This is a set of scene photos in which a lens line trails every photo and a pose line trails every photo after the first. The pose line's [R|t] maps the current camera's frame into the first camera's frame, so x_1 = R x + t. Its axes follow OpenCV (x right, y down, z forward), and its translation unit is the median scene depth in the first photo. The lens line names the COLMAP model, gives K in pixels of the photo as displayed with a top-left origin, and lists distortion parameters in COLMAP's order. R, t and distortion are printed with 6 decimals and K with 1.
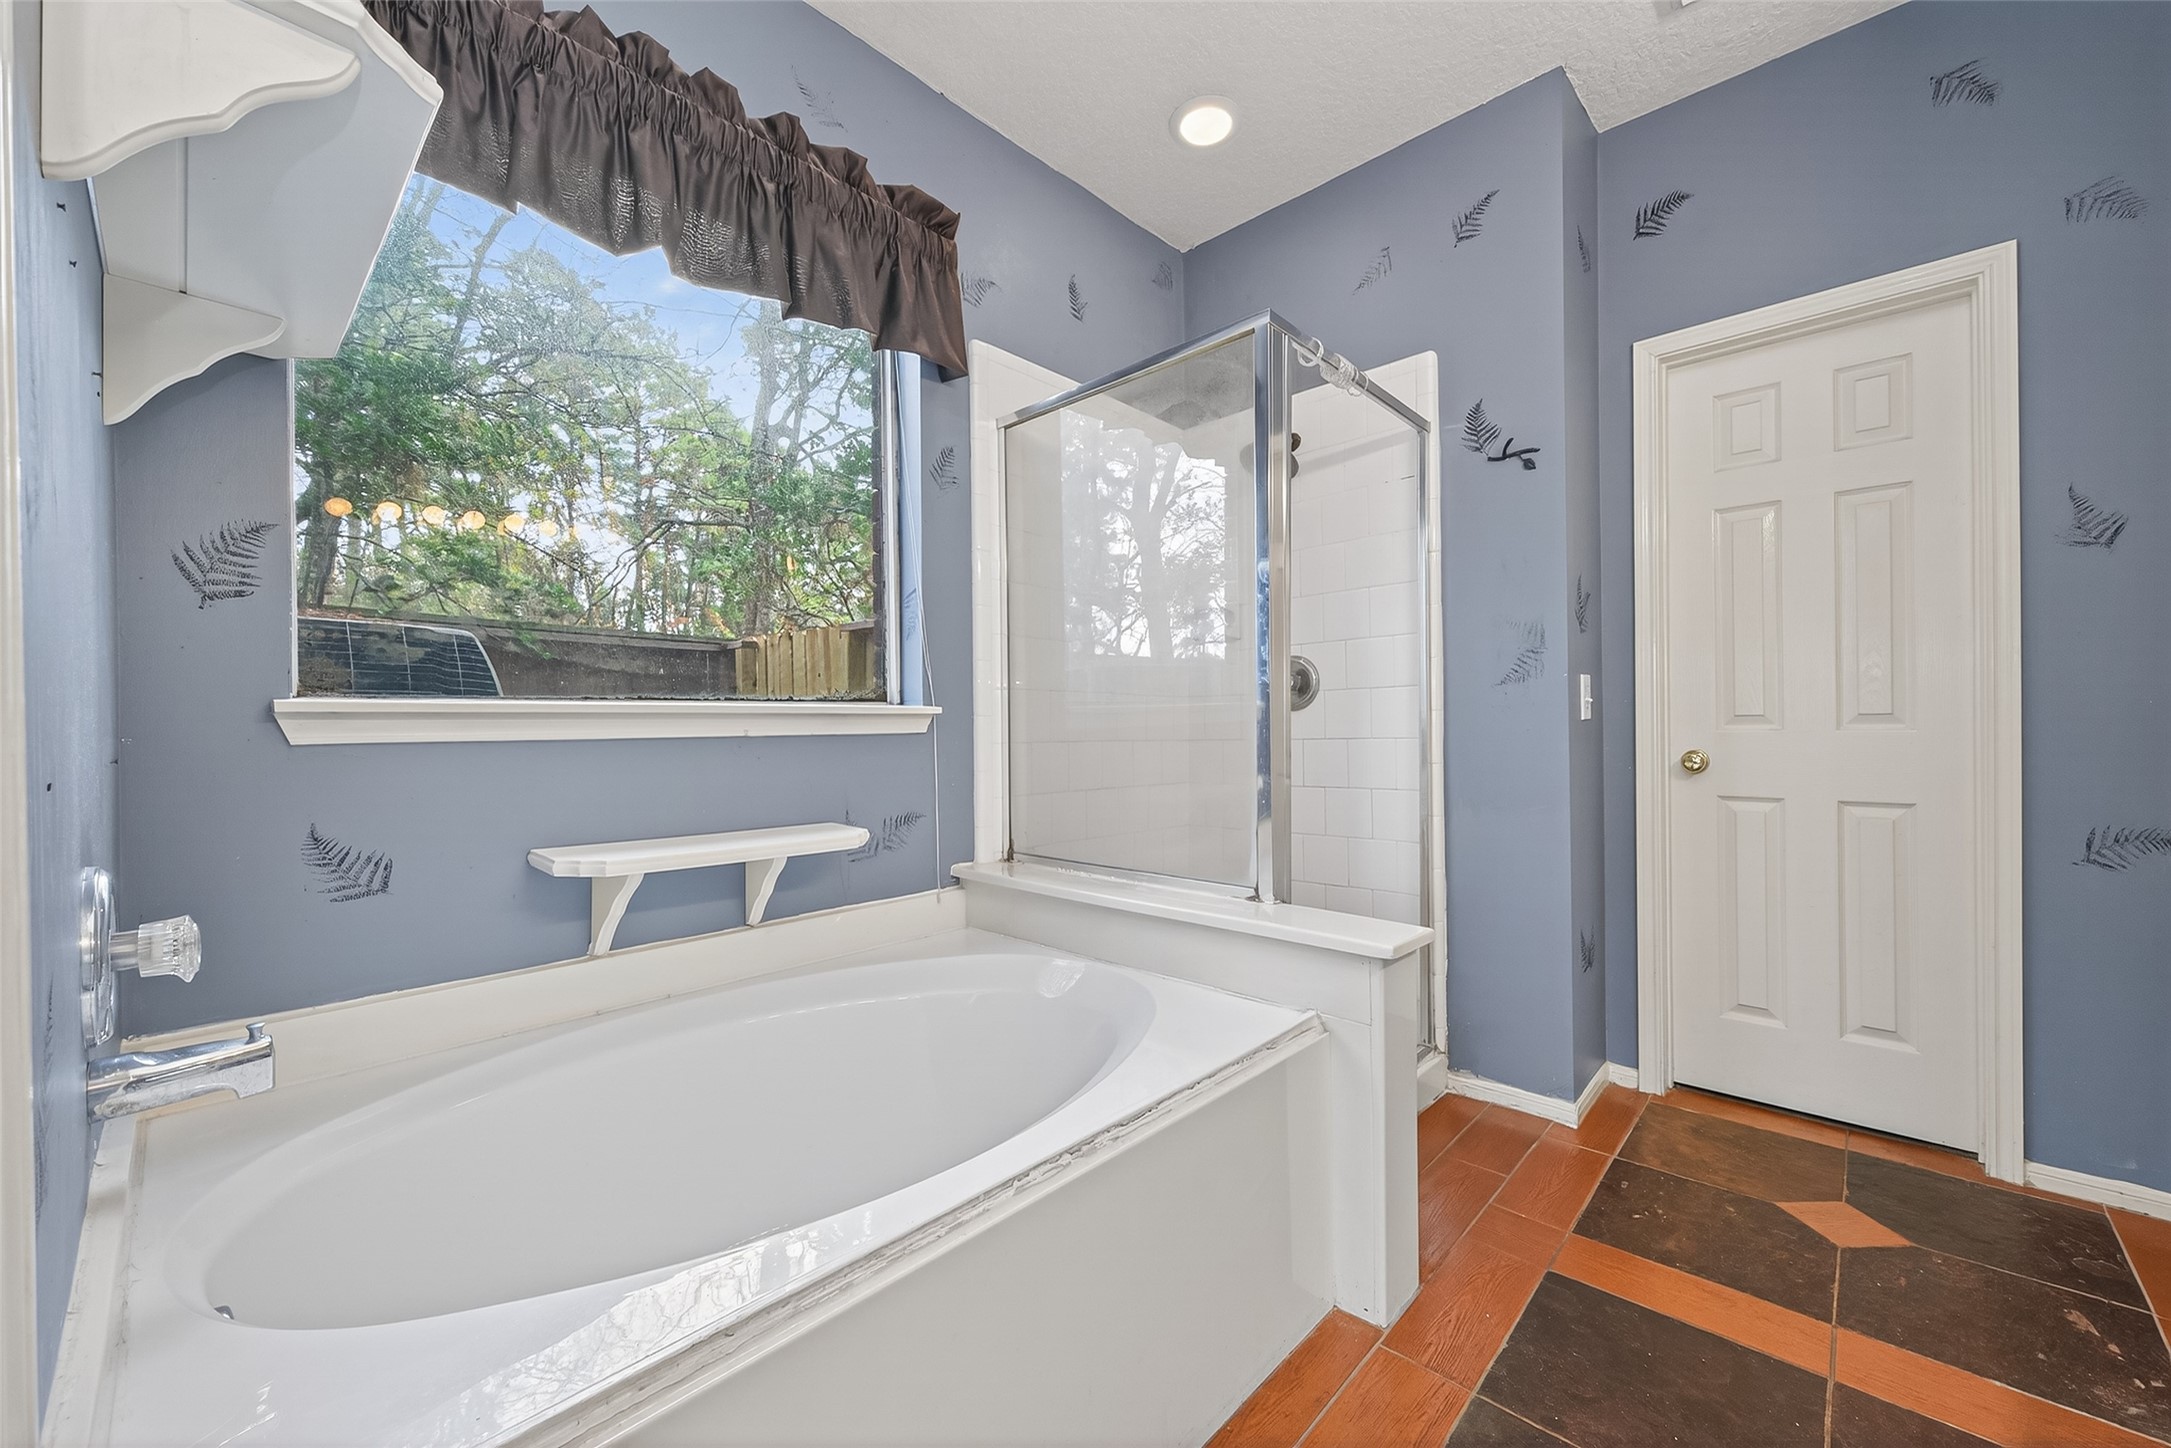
lens RADIAL K [[842.7, 0, 1083.5], [0, 842.7, 722.8], [0, 0, 1]] dist [0.001705, 0.000026]
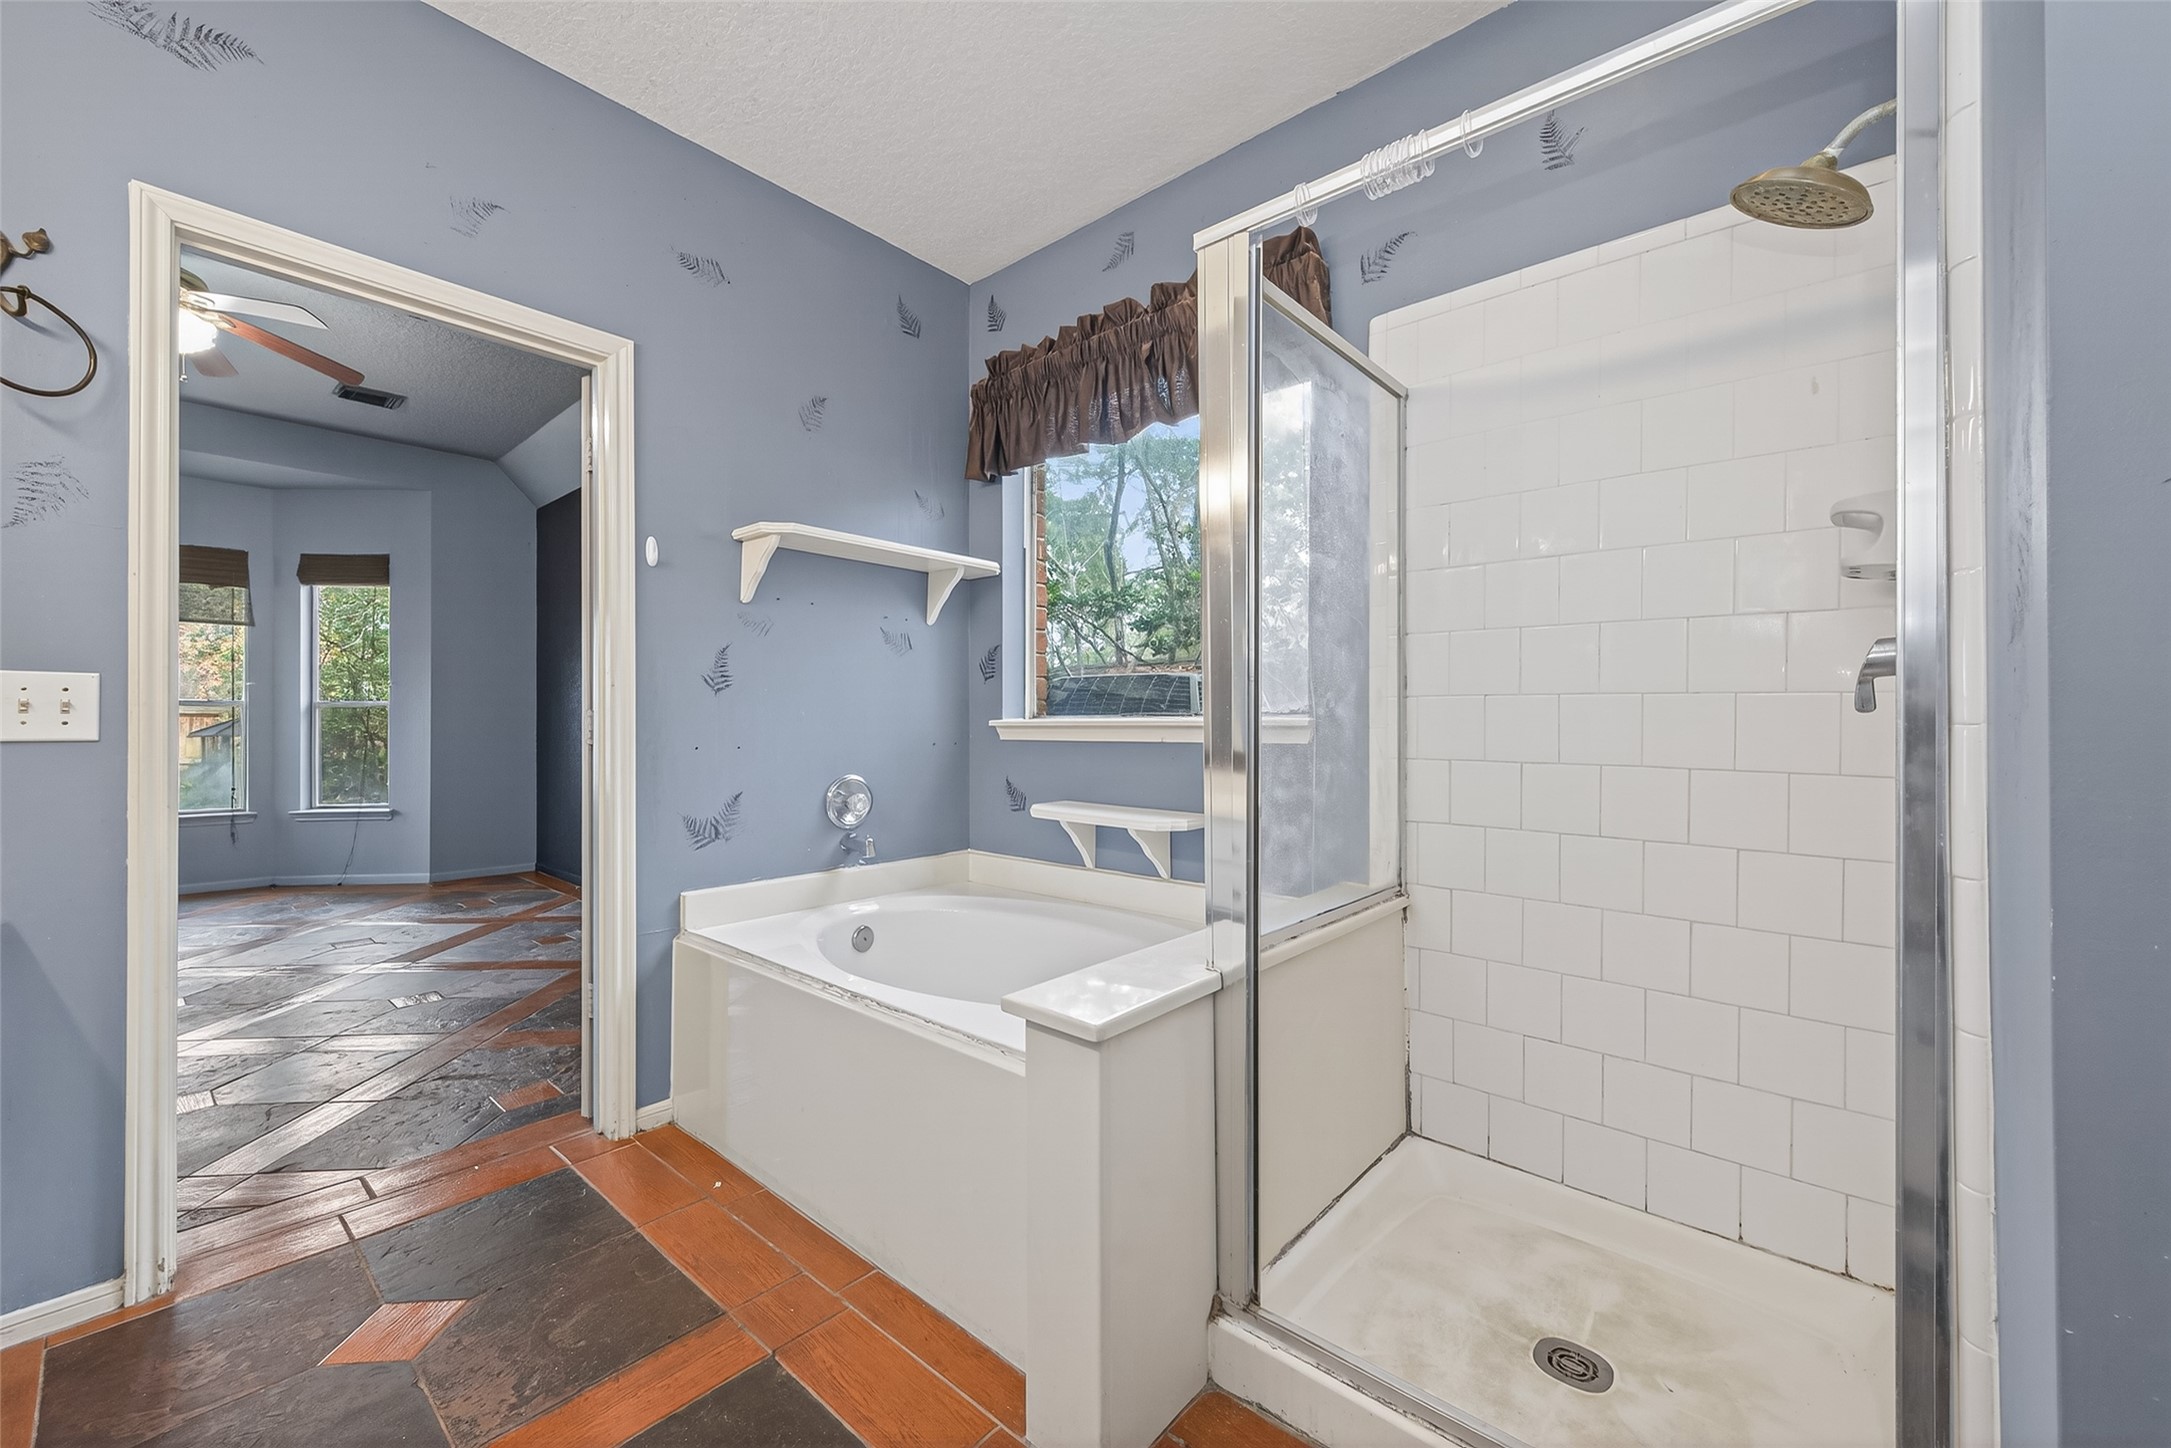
lens RADIAL K [[842.7, 0, 1084.2], [0, 842.7, 727.7], [0, 0, 1]] dist [0.001705, 0.000026]
pose [[0.030111, 0.002339, -0.999544, 1.139335], [0.001770, 0.999996, 0.002393, -0.010407], [0.999545, -0.001842, 0.030107, 0.973689]]
